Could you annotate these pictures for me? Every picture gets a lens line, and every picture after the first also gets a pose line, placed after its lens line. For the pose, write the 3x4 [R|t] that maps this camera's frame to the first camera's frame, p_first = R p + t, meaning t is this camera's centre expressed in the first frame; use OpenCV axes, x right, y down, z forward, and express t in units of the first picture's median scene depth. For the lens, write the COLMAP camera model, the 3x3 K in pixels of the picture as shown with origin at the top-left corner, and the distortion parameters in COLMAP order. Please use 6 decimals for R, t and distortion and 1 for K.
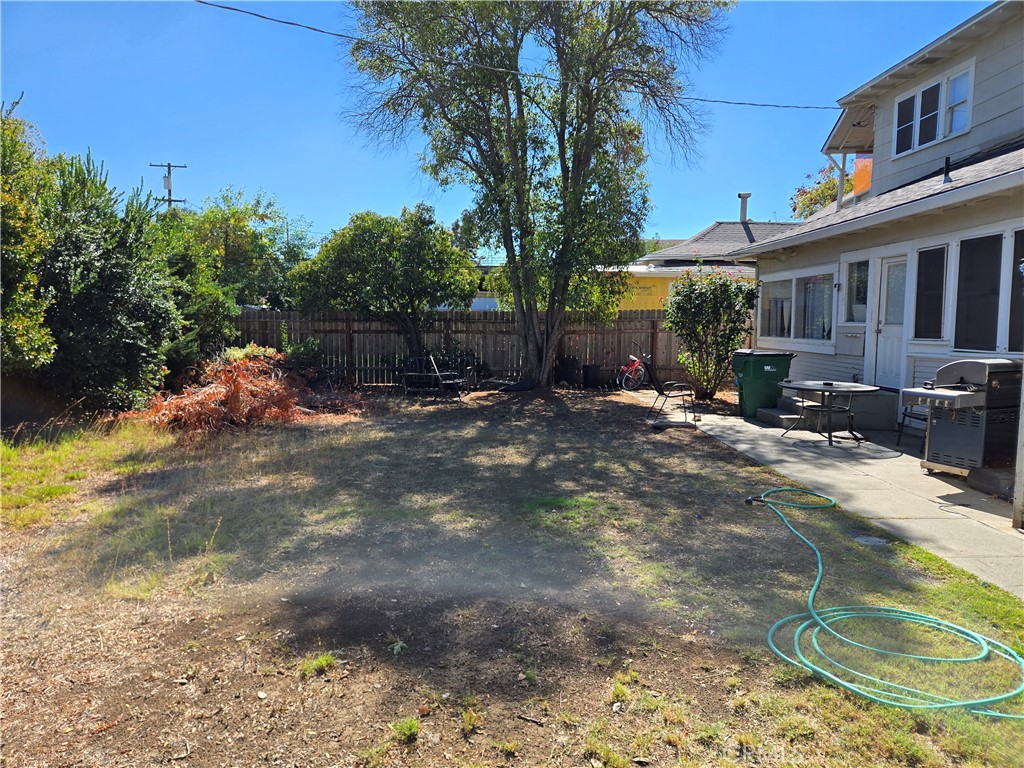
lens RADIAL K [[673.1, 0, 520.4], [0, 673.1, 393.6], [0, 0, 1]] dist [0.063843, -0.049066]
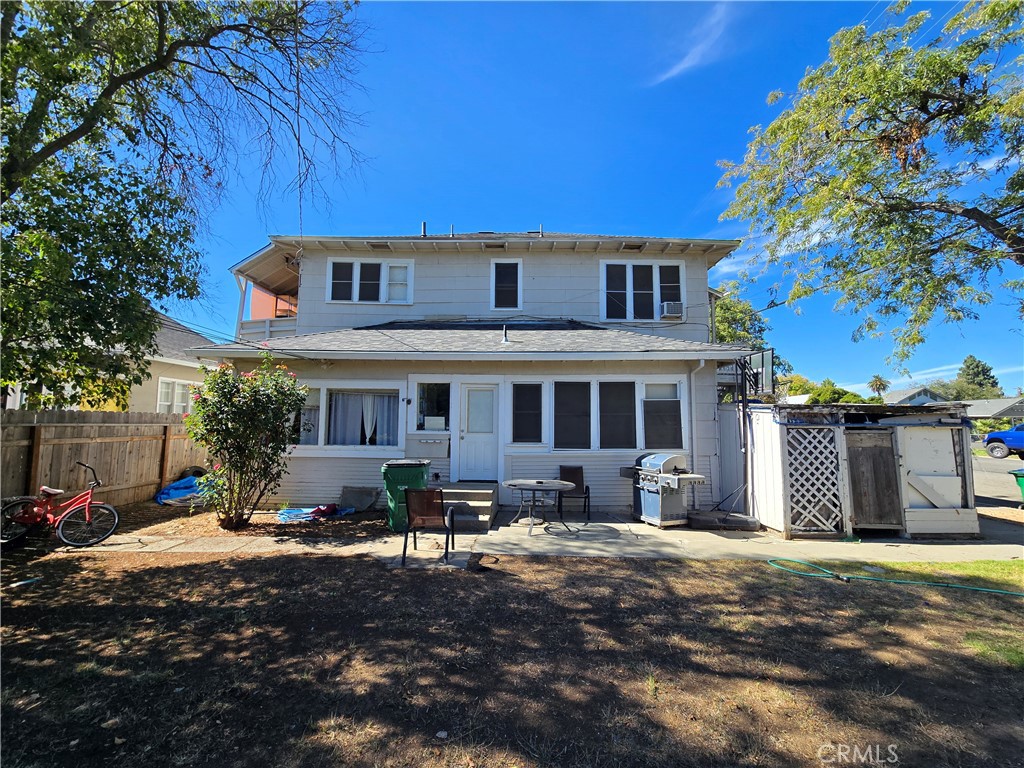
lens RADIAL K [[418.2, 0, 520.6], [0, 418.2, 388.4], [0, 0, 1]] dist [-0.003011, 0.000317]
pose [[0.050372, 0.082664, 0.995304, -0.256084], [0.098472, 0.991302, -0.087315, -0.095366], [-0.993864, 0.102408, 0.041793, 0.772057]]
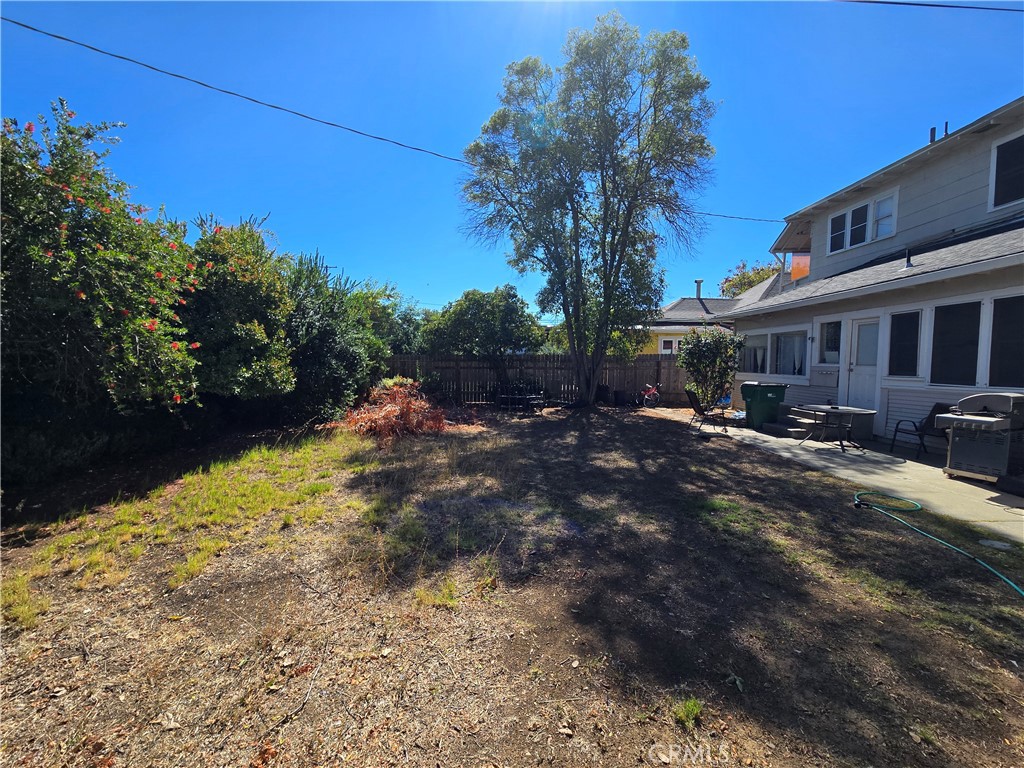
lens RADIAL K [[418.2, 0, 515.2], [0, 418.2, 389.2], [0, 0, 1]] dist [-0.003011, 0.000317]
pose [[0.999576, 0.005006, -0.028669, -0.141001], [-0.006115, 0.999231, -0.038722, -0.012036], [0.028453, 0.038880, 0.998839, 0.097279]]
